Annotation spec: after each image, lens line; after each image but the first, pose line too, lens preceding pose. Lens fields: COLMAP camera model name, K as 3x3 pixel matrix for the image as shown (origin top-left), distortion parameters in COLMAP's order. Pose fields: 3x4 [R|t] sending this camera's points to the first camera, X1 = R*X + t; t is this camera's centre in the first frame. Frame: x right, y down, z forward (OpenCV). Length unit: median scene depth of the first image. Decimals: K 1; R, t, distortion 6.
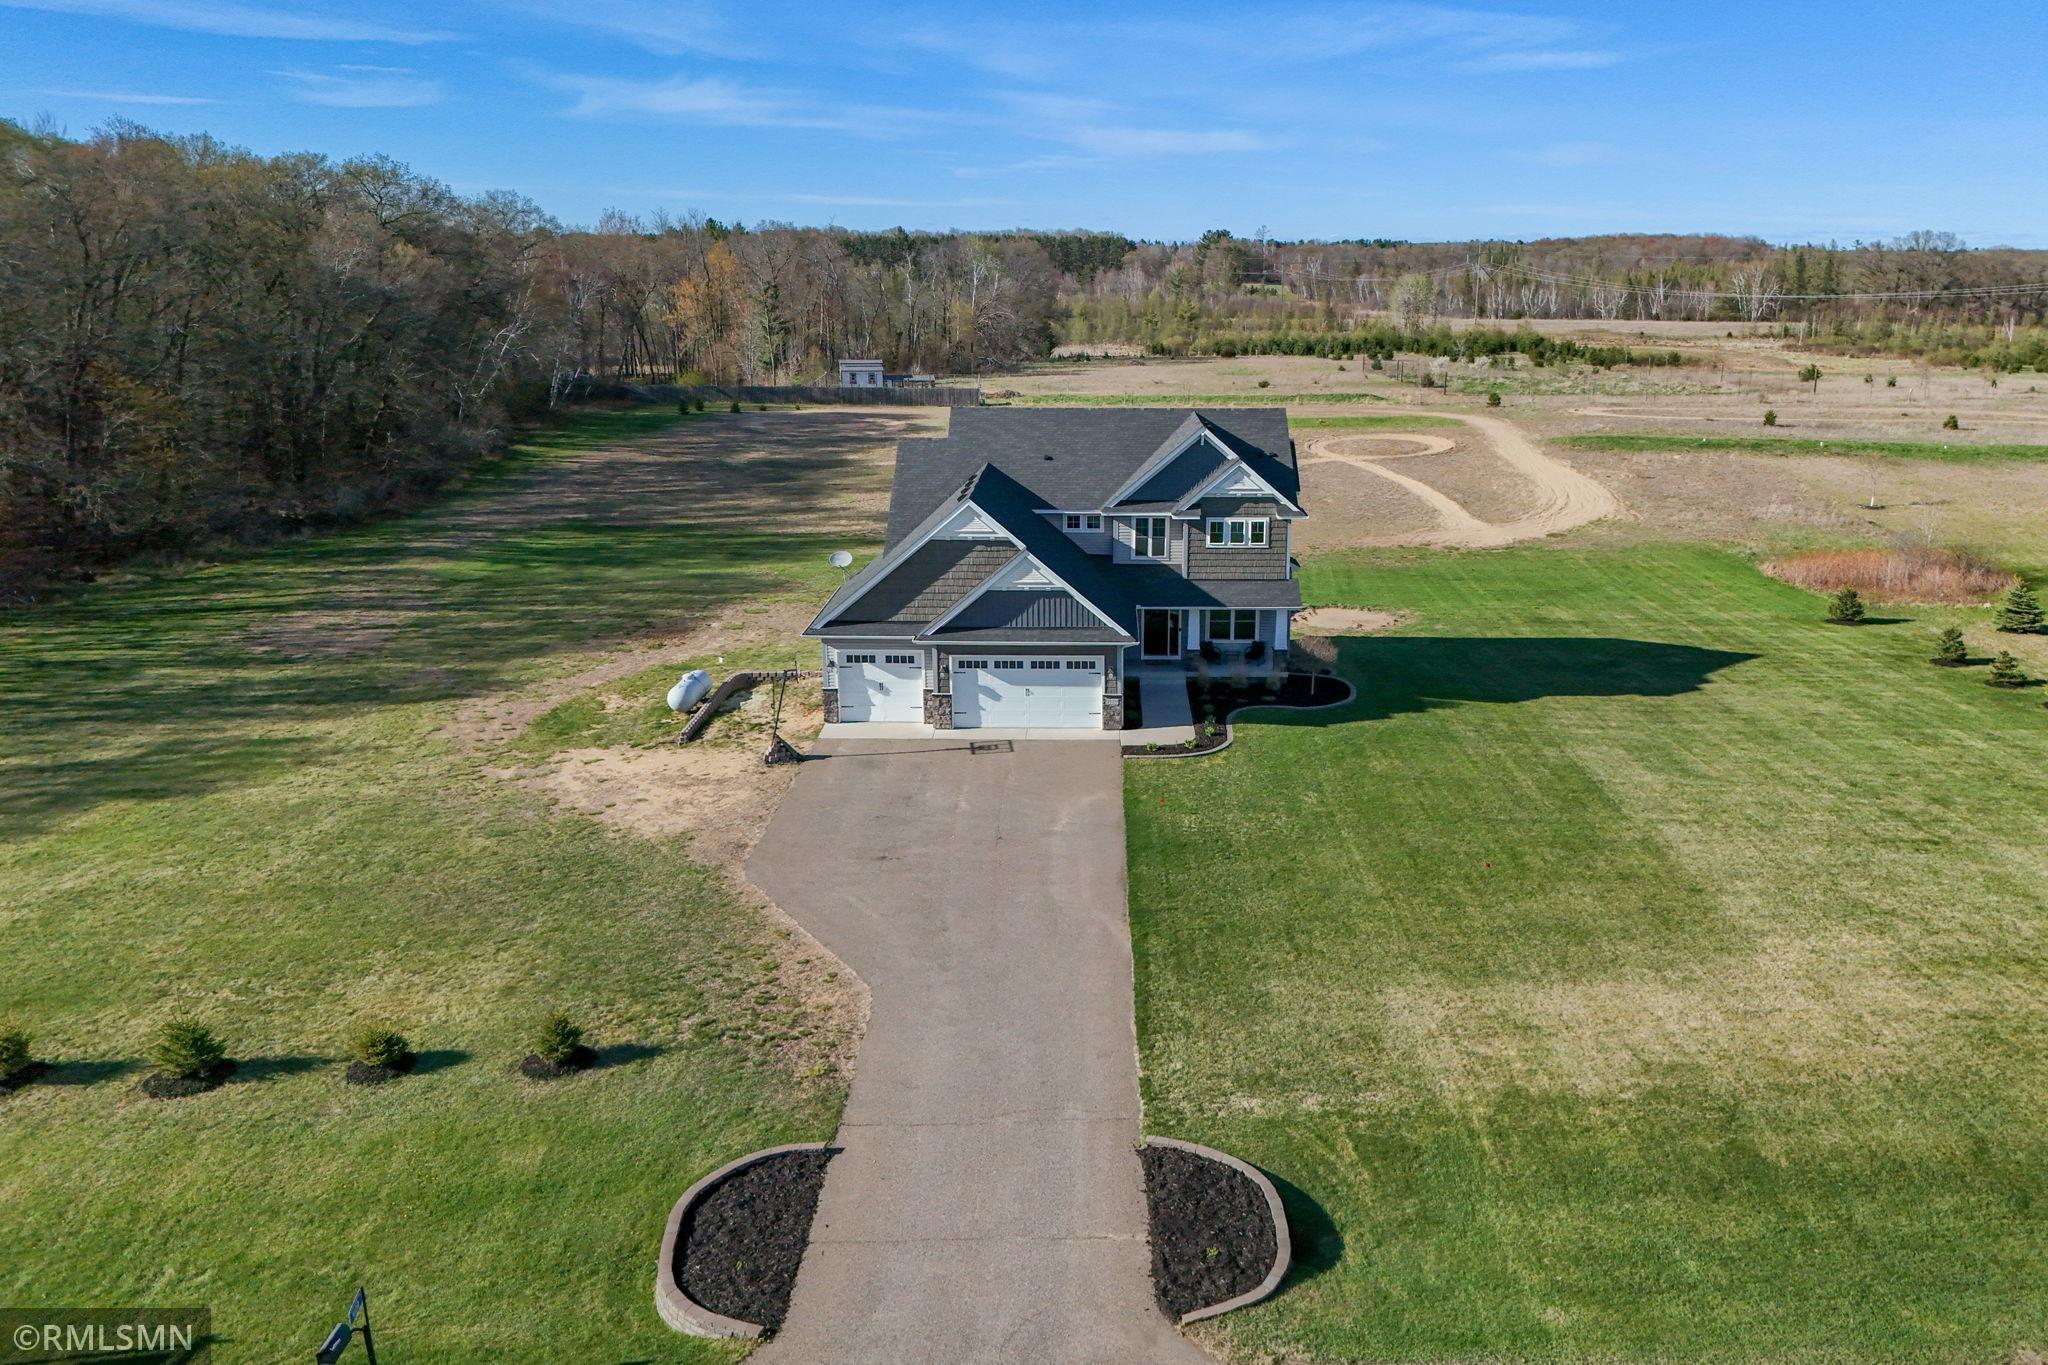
lens RADIAL K [[1460.2, 0, 1024.0], [0, 1460.2, 682.5], [0, 0, 1]] dist [0.026870, -0.000745]
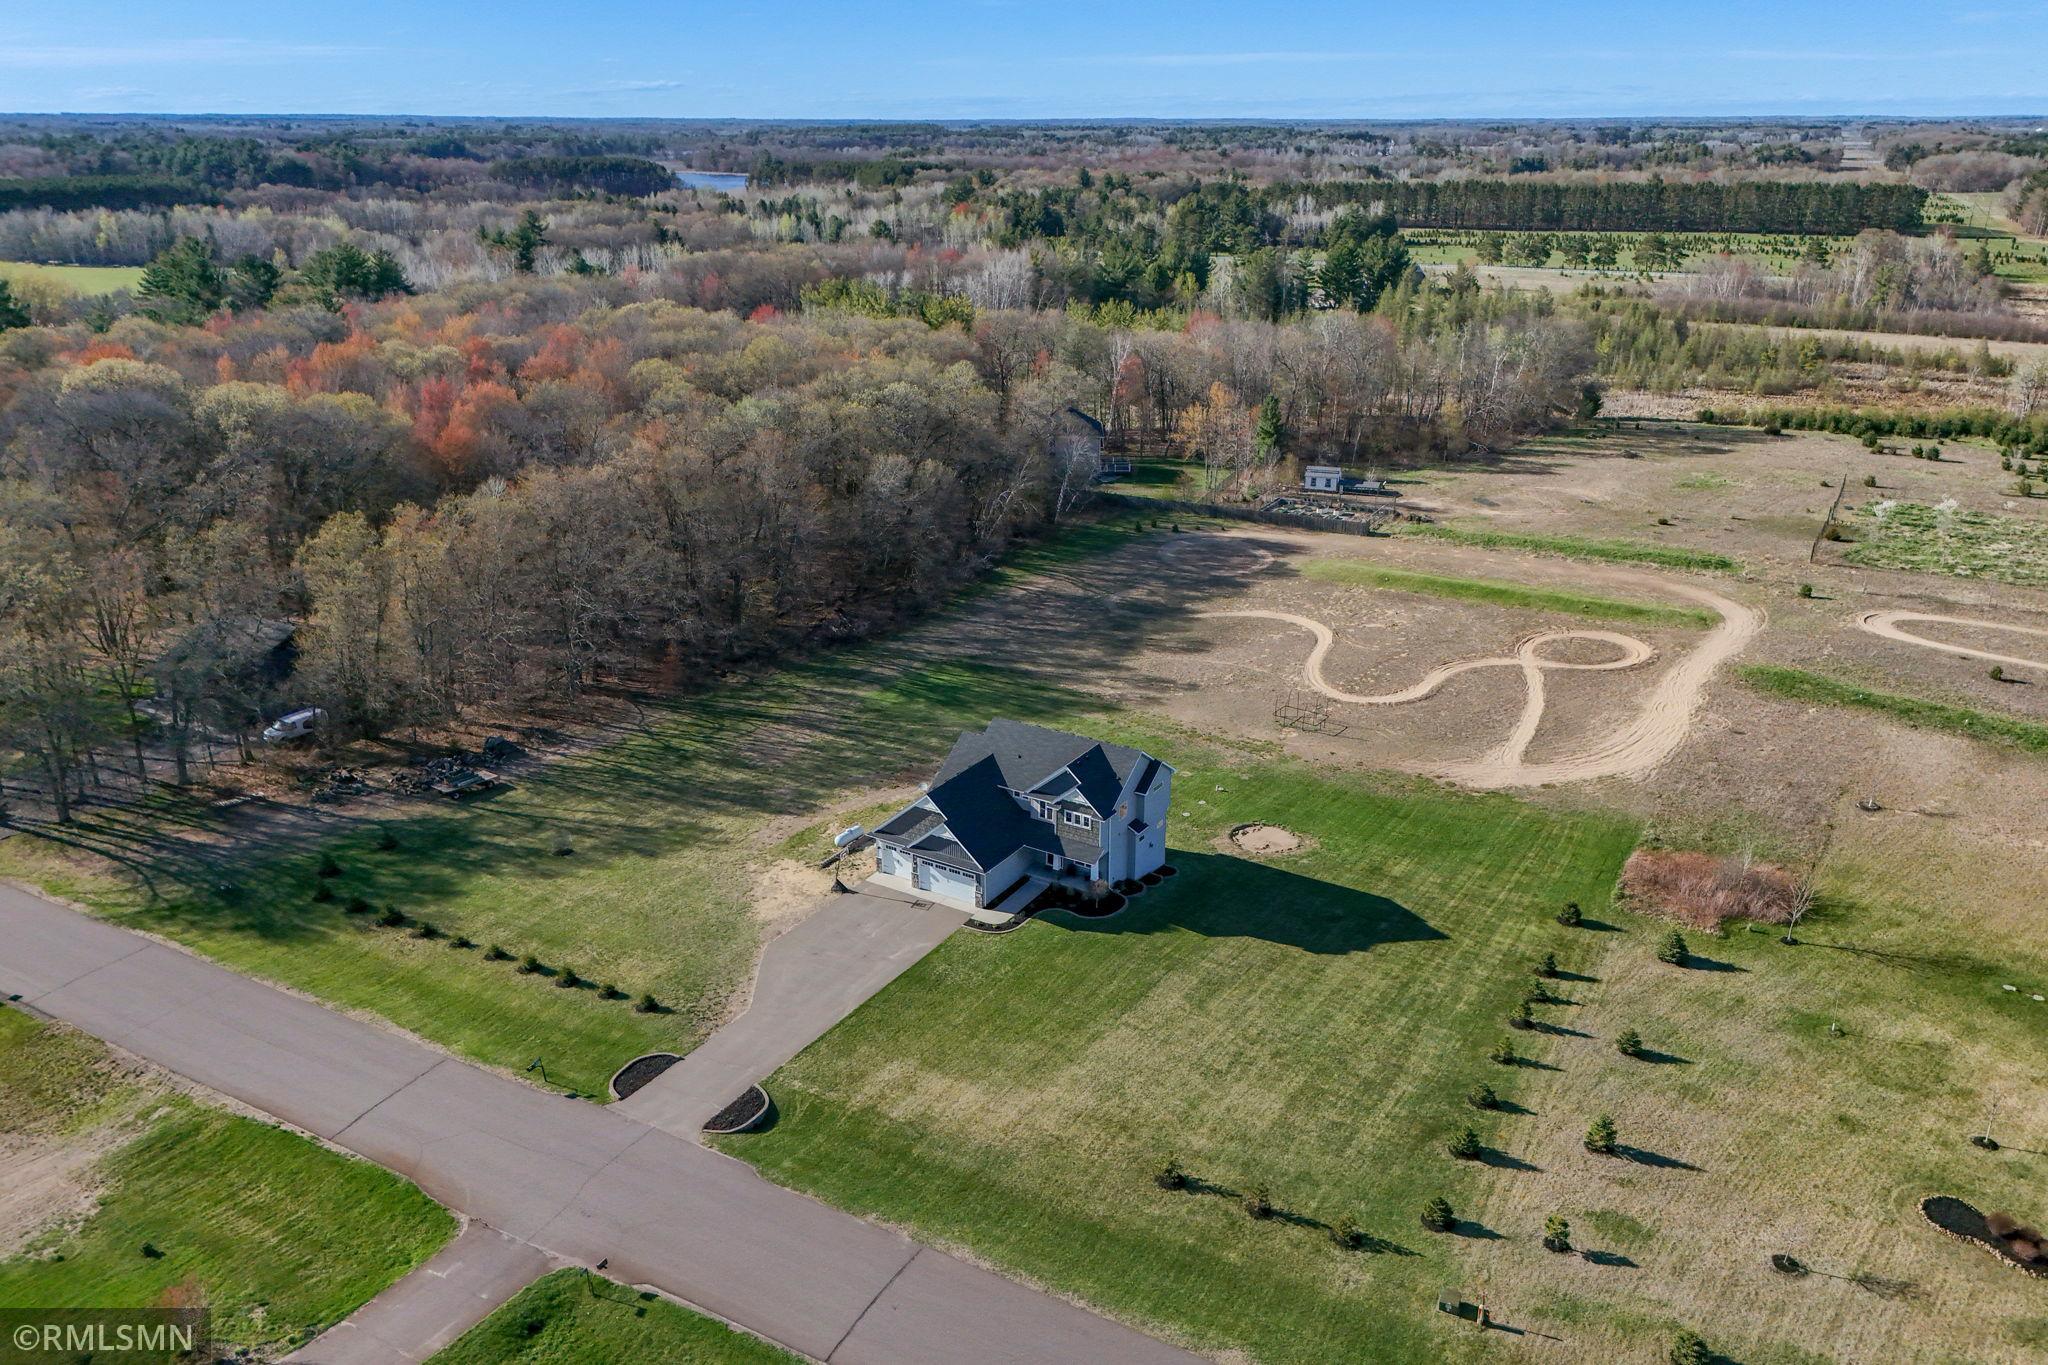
lens RADIAL K [[1460.2, 0, 1024.0], [0, 1460.2, 682.5], [0, 0, 1]] dist [0.026870, -0.000745]
pose [[0.843050, 0.171378, -0.509800, 1.747274], [-0.115106, 0.983404, 0.140239, -0.913242], [0.525373, -0.059547, 0.848786, -1.175635]]
